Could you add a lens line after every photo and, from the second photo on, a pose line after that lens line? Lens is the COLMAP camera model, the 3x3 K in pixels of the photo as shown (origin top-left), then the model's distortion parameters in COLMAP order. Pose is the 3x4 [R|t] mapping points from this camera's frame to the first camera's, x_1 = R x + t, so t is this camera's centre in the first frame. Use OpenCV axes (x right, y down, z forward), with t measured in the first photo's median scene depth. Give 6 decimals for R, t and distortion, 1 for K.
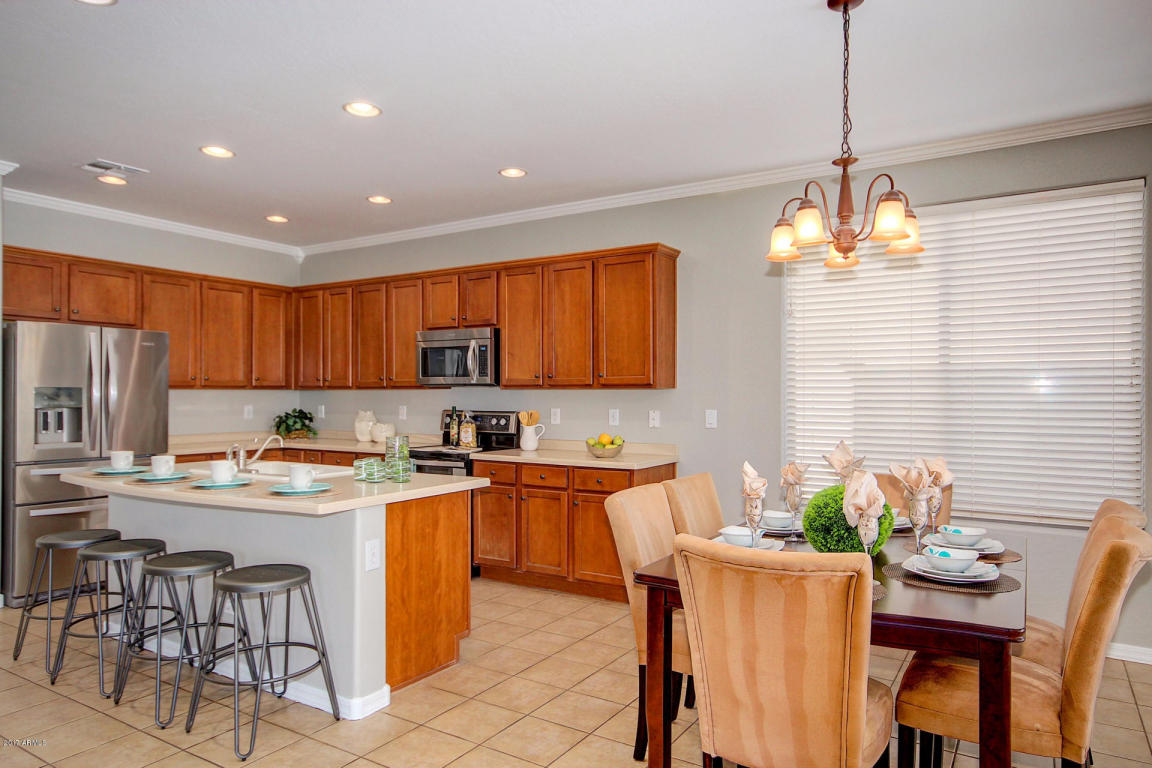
lens RADIAL K [[717.3, 0, 582.2], [0, 717.3, 392.4], [0, 0, 1]] dist [0.006464, 0.007835]
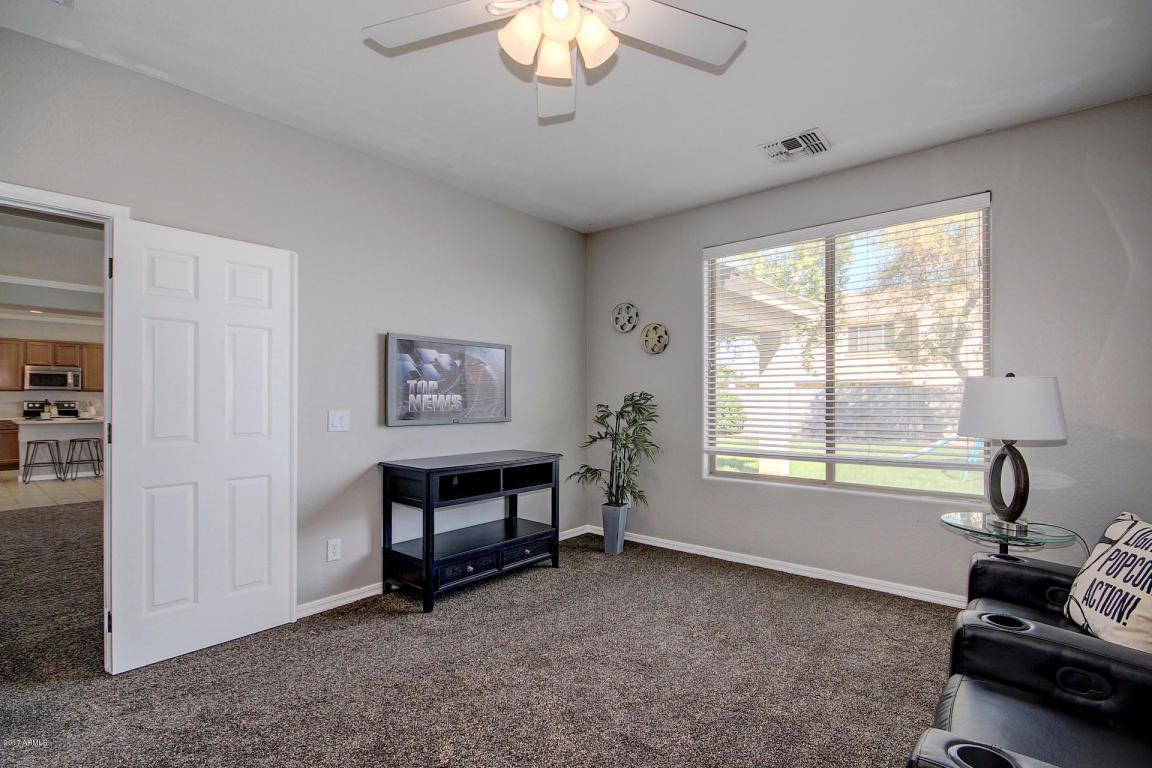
lens RADIAL K [[551.6, 0, 546.1], [0, 551.6, 388.0], [0, 0, 1]] dist [0.000280, -0.000151]
pose [[0.183640, 0.014556, 0.982886, -1.753716], [-0.002429, 0.999894, -0.014354, 0.005412], [-0.982991, 0.000248, 0.183656, -0.985713]]
